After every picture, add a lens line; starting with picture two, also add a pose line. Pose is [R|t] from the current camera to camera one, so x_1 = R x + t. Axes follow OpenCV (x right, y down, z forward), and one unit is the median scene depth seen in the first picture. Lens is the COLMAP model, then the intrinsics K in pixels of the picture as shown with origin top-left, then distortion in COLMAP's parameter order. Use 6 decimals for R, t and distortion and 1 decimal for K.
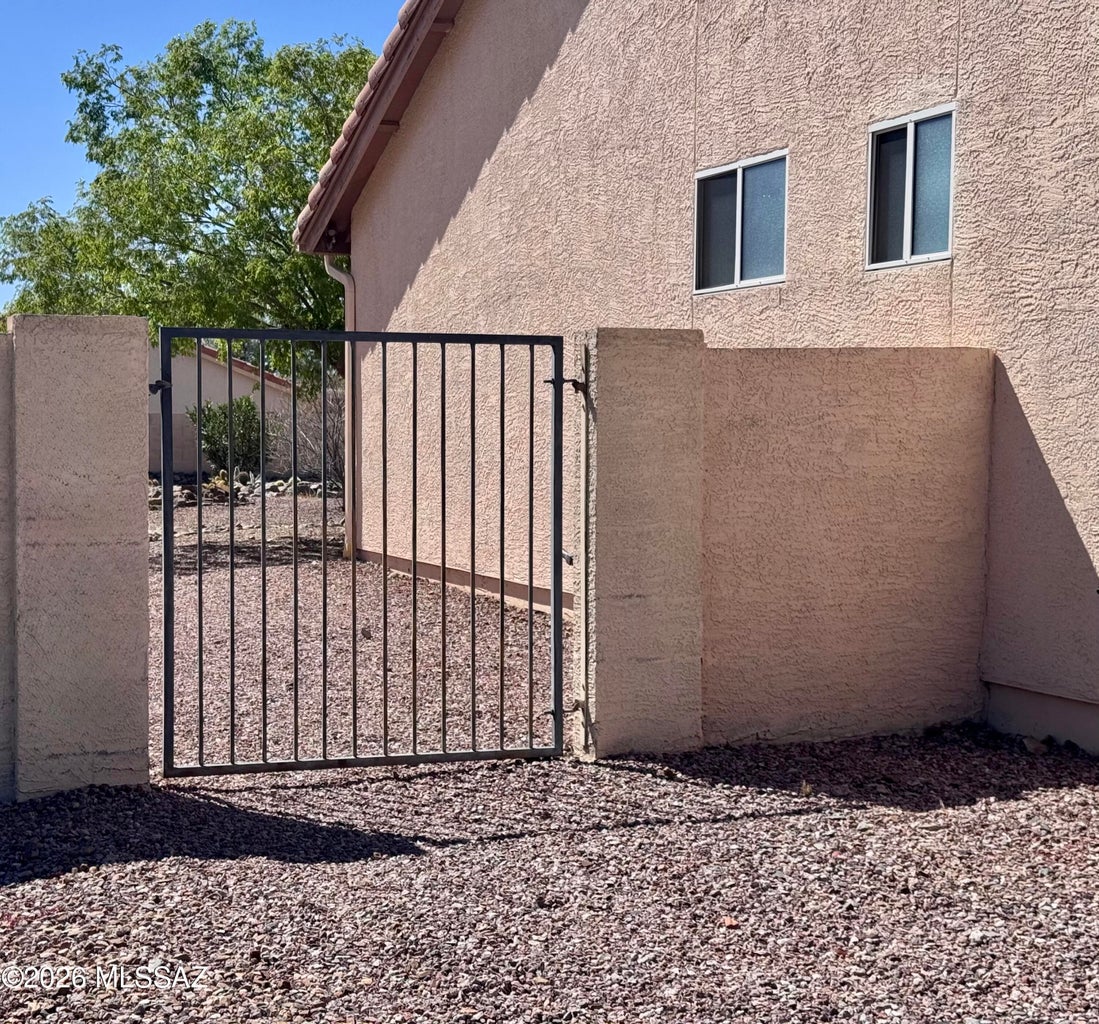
lens RADIAL K [[2017.0, 0, 549.5], [0, 2017.0, 512.0], [0, 0, 1]] dist [0.051685, 0.202843]
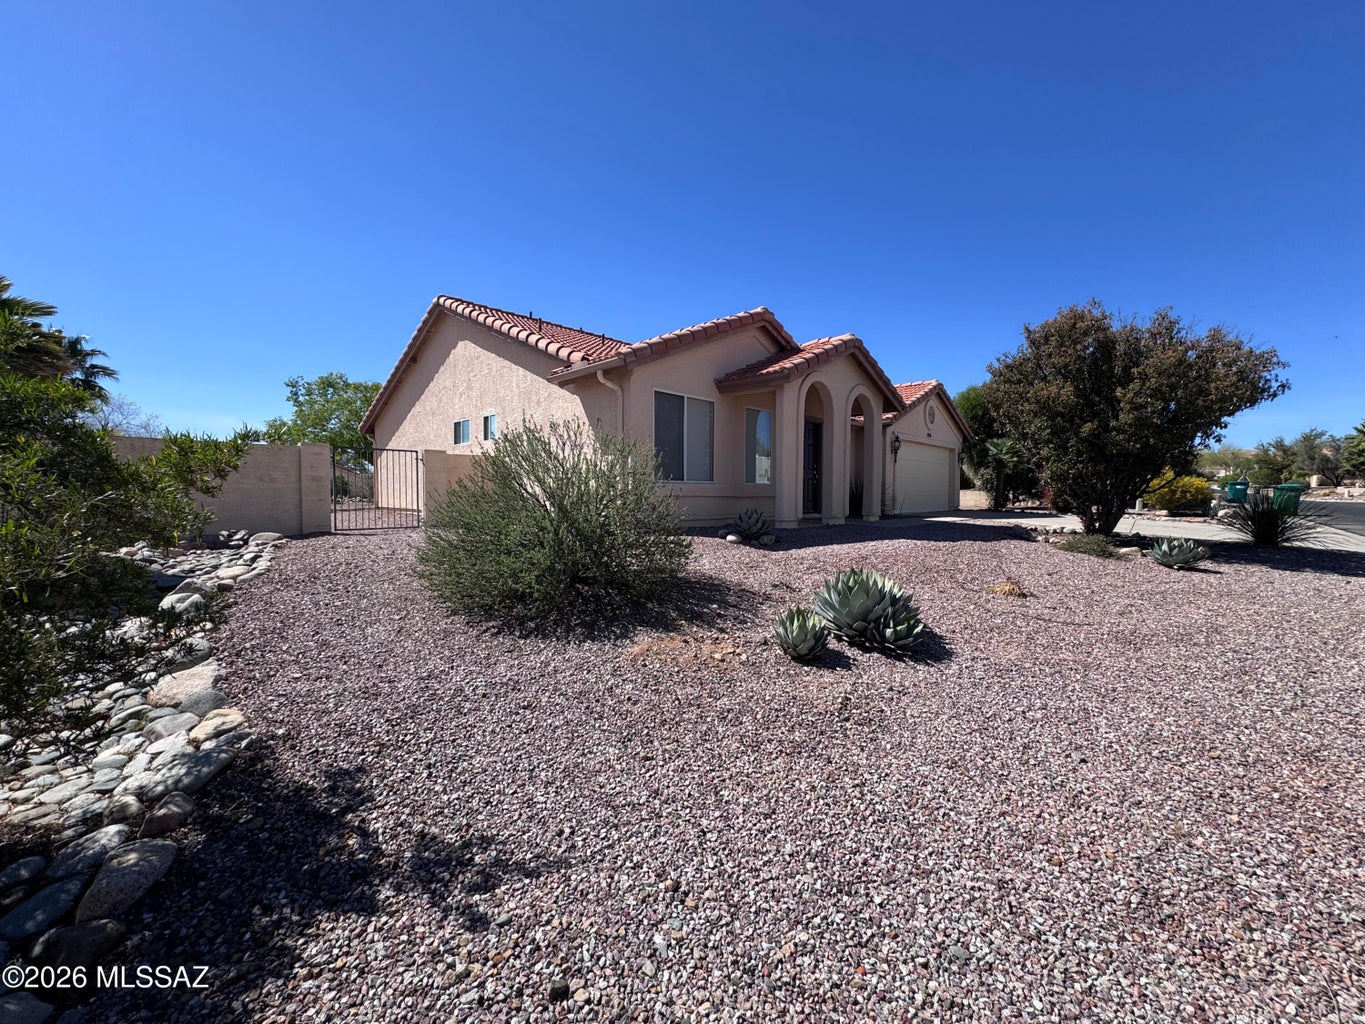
lens RADIAL K [[542.2, 0, 682.5], [0, 542.2, 512.0], [0, 0, 1]] dist [0.001066, 0.000026]
pose [[0.915219, -0.012709, 0.402756, 0.027293], [0.012542, 0.999917, 0.003053, 0.033011], [-0.402761, 0.002257, 0.915302, -0.251332]]
